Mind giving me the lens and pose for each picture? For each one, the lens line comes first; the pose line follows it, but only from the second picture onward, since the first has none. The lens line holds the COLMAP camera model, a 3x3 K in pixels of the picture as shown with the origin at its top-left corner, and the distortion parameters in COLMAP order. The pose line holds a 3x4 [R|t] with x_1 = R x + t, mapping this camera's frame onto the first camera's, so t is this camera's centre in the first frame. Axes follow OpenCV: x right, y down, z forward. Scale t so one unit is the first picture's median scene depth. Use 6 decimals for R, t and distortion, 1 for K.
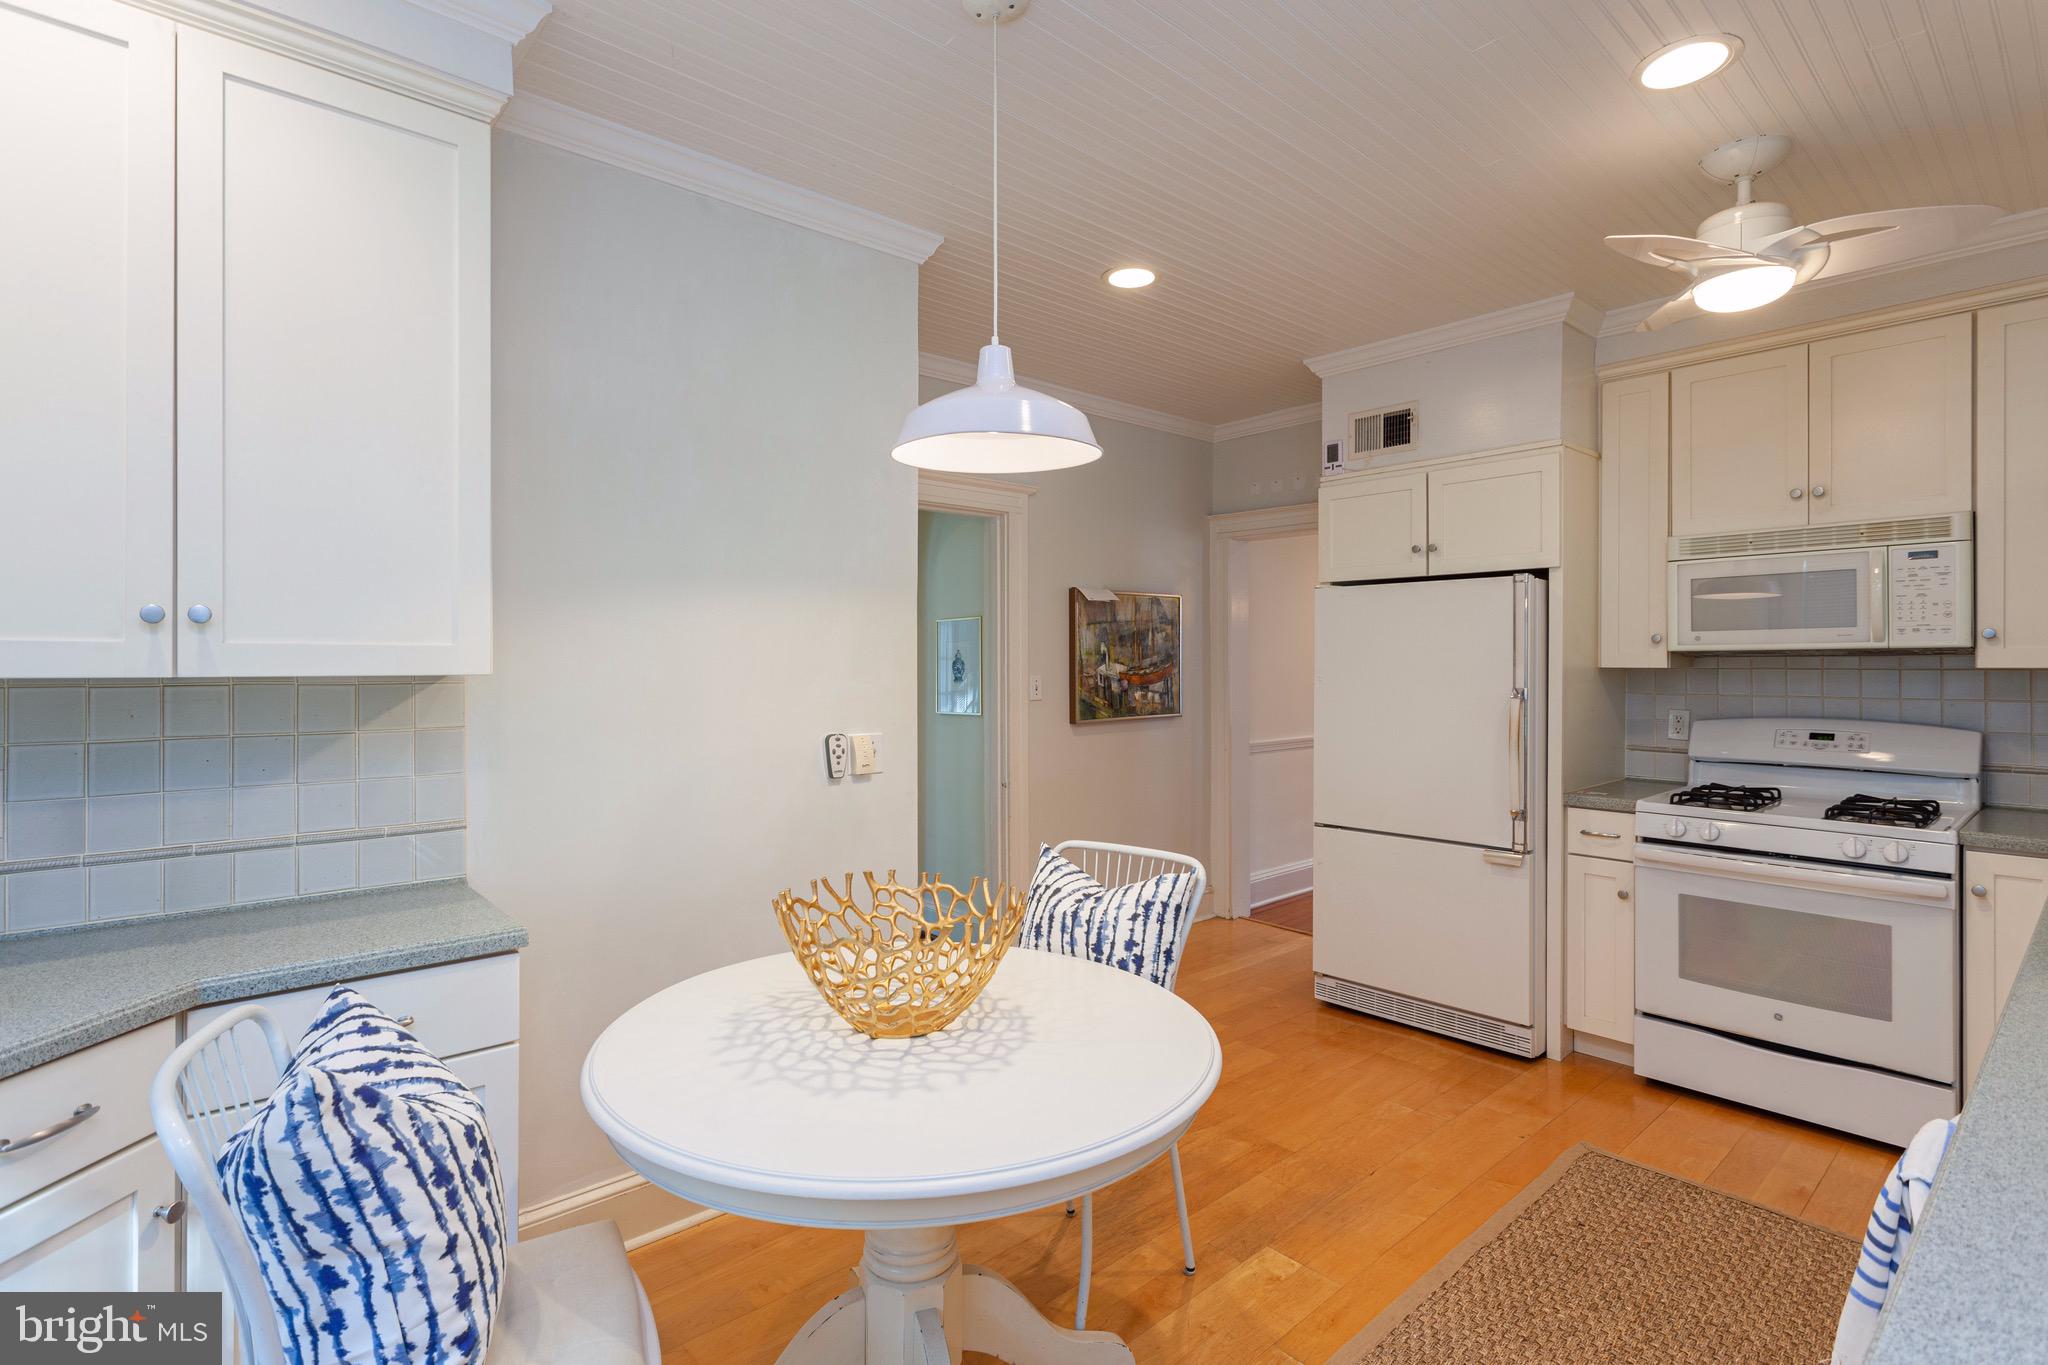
lens RADIAL K [[991.6, 0, 1021.8], [0, 991.6, 677.1], [0, 0, 1]] dist [0.013611, 0.000575]
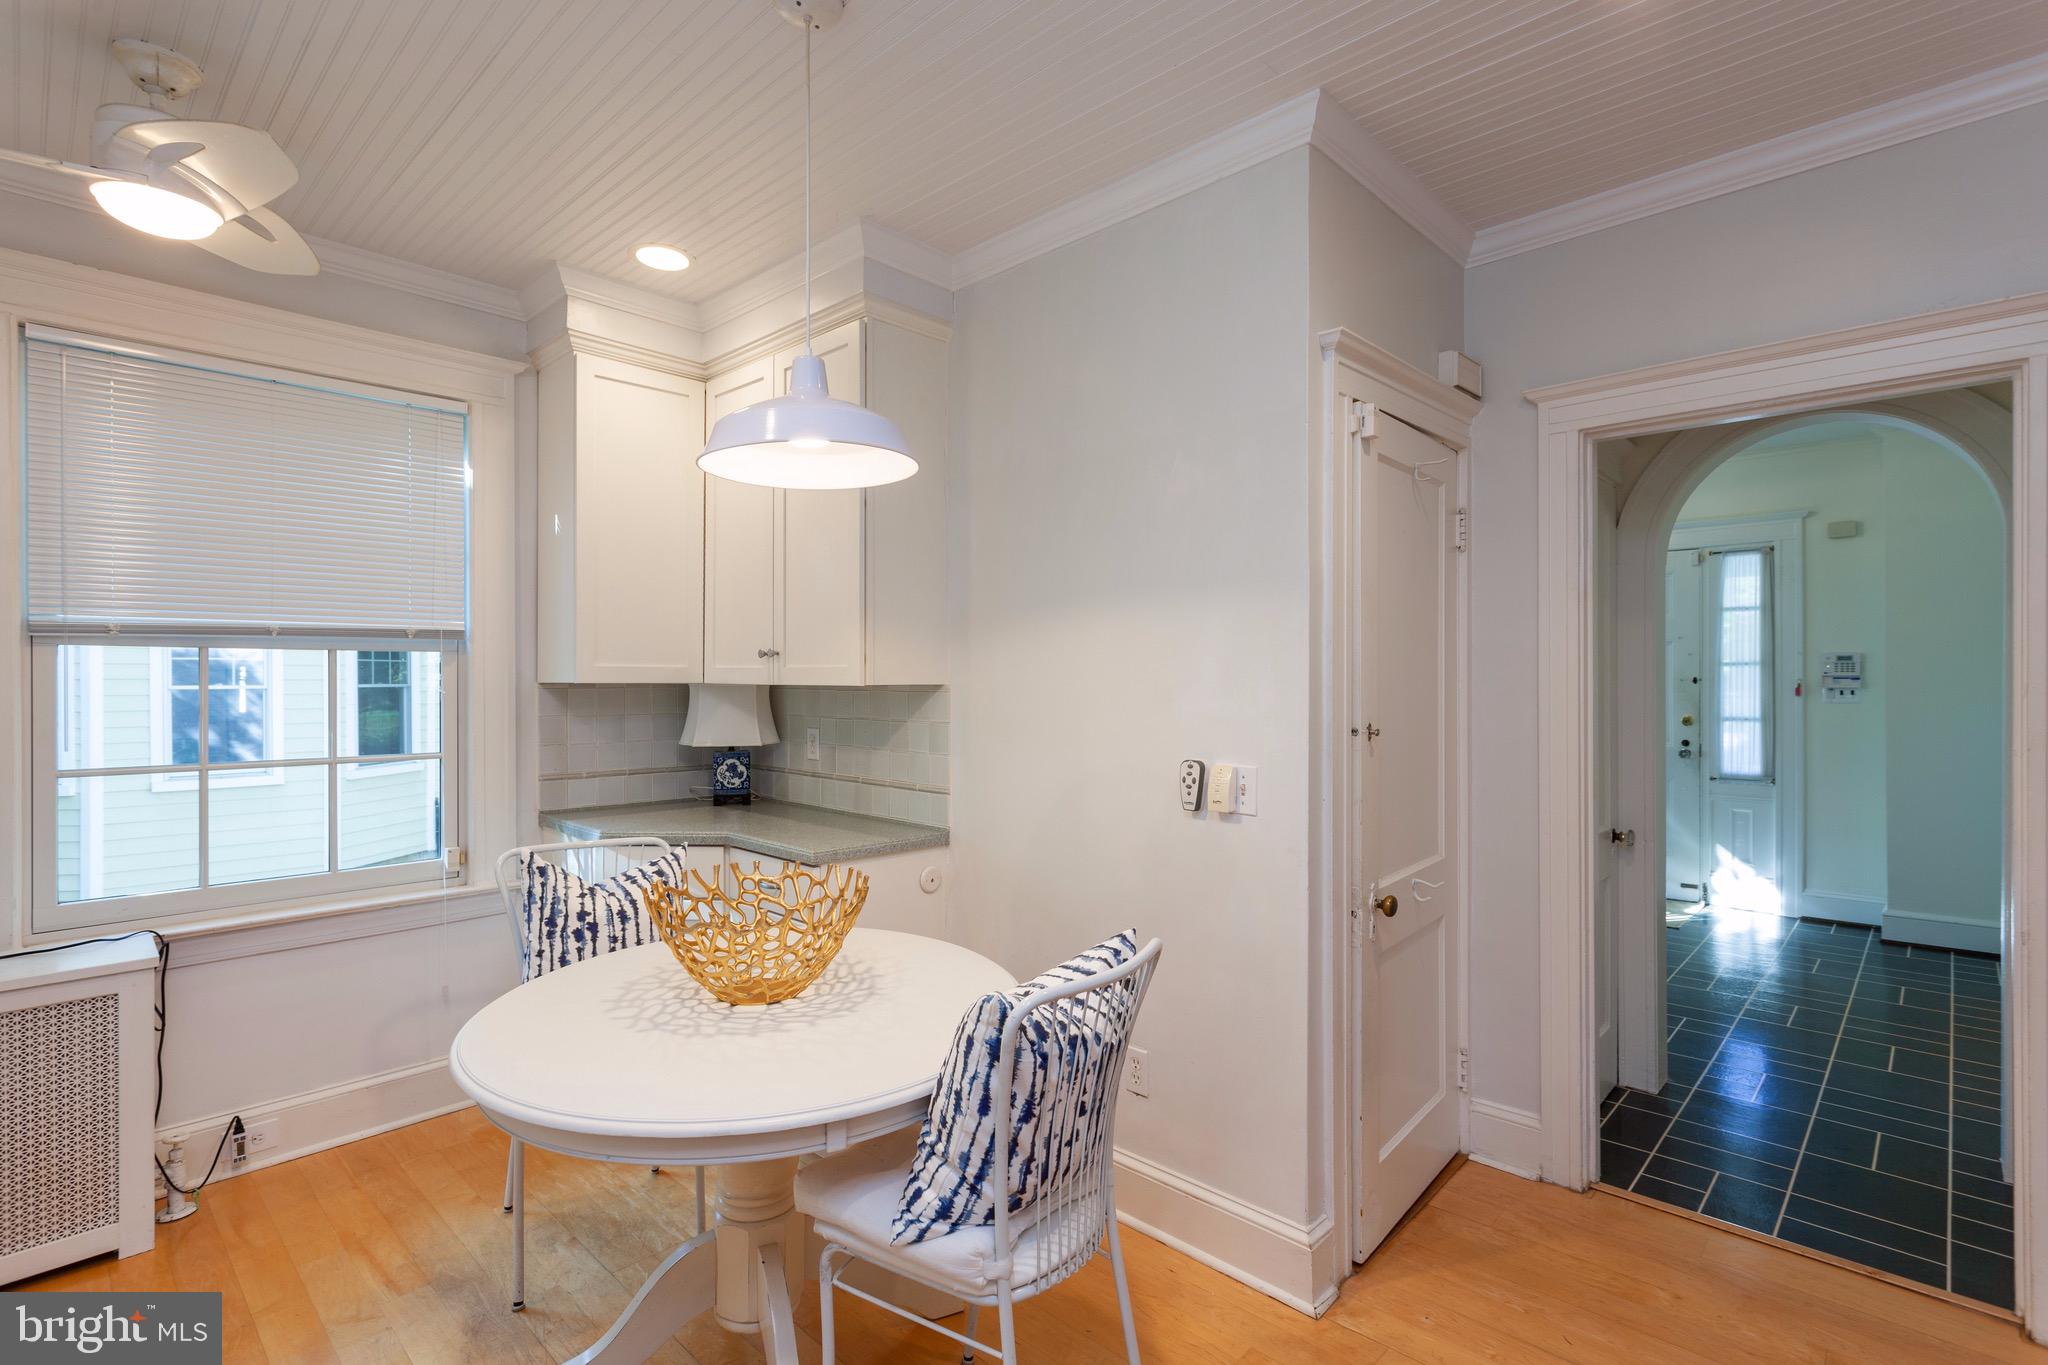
lens RADIAL K [[974.6, 0, 1009.5], [0, 974.6, 705.9], [0, 0, 1]] dist [-0.001795, -0.000012]
pose [[0.067418, 0.030344, -0.997263, 1.029082], [-0.014904, 0.999457, 0.029403, -0.018761], [0.997614, 0.012881, 0.067833, 1.240297]]
